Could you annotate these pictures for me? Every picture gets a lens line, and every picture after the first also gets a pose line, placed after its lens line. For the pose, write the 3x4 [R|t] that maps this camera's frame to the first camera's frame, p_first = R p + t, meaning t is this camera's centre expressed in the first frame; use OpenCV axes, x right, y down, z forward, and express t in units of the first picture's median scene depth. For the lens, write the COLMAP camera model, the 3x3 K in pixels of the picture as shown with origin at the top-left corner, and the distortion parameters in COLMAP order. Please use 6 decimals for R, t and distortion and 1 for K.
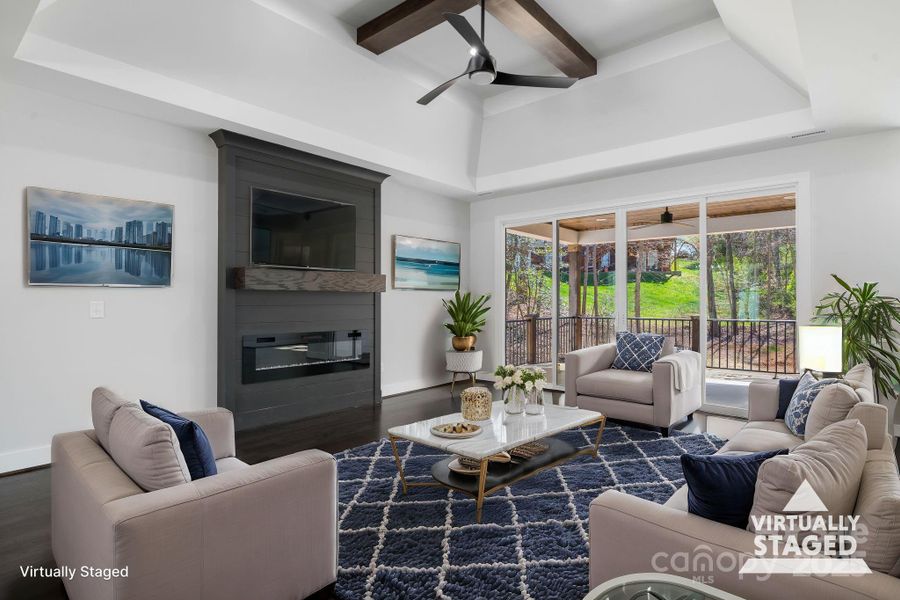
lens RADIAL K [[479.8, 0, 450.7], [0, 479.8, 299.4], [0, 0, 1]] dist [0.001247, 0.000504]
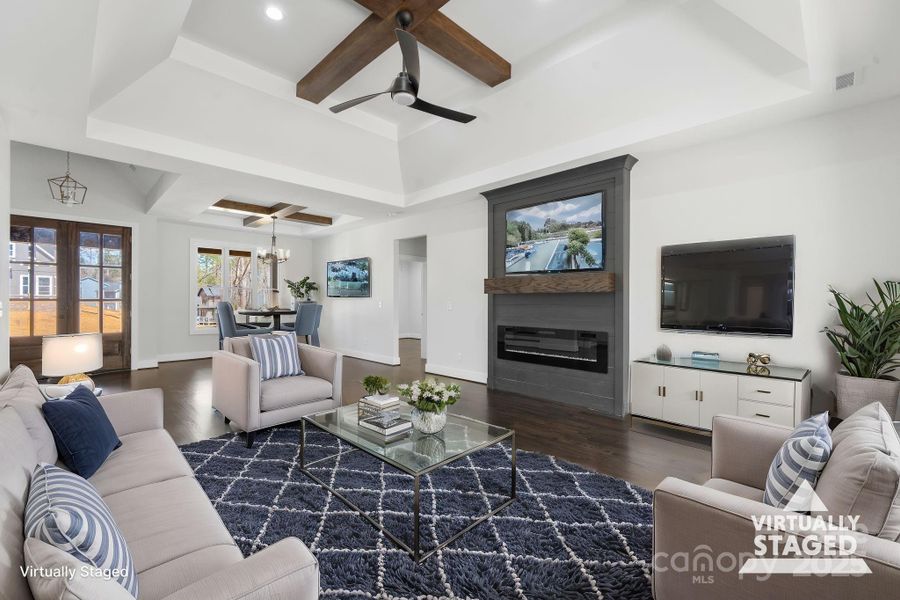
lens RADIAL K [[376.0, 0, 448.5], [0, 376.0, 303.0], [0, 0, 1]] dist [0.000671, 0.000047]
pose [[-0.074477, 0.000847, -0.997222, 0.620471], [0.004975, 0.999988, 0.000478, 0.004734], [0.997210, -0.004926, -0.074481, 0.800939]]
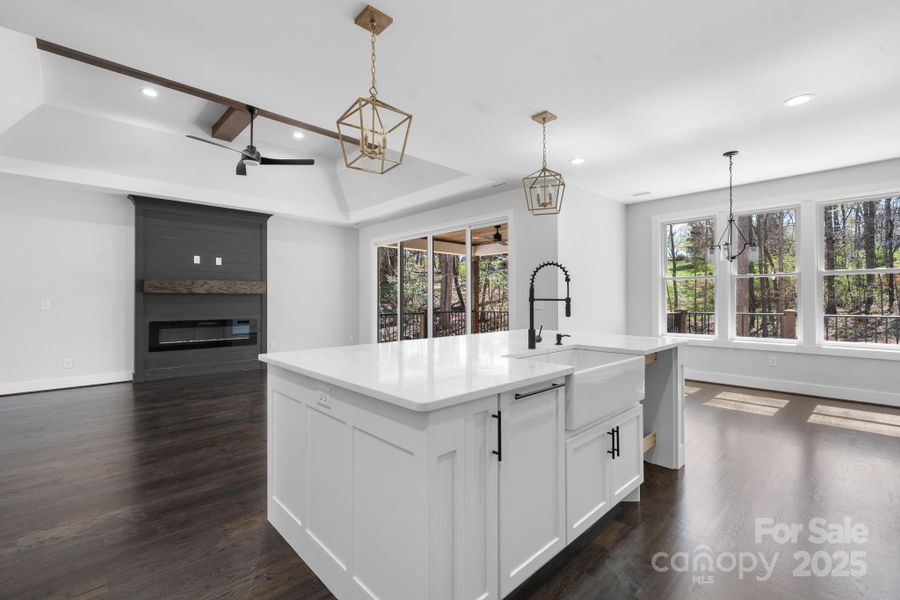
lens RADIAL K [[399.5, 0, 447.3], [0, 399.5, 297.6], [0, 0, 1]] dist [-0.002304, -0.000232]
pose [[0.994190, -0.002706, -0.107604, 0.586723], [0.002851, 0.999995, 0.001185, -0.002608], [0.107601, -0.001485, 0.994193, -0.181650]]
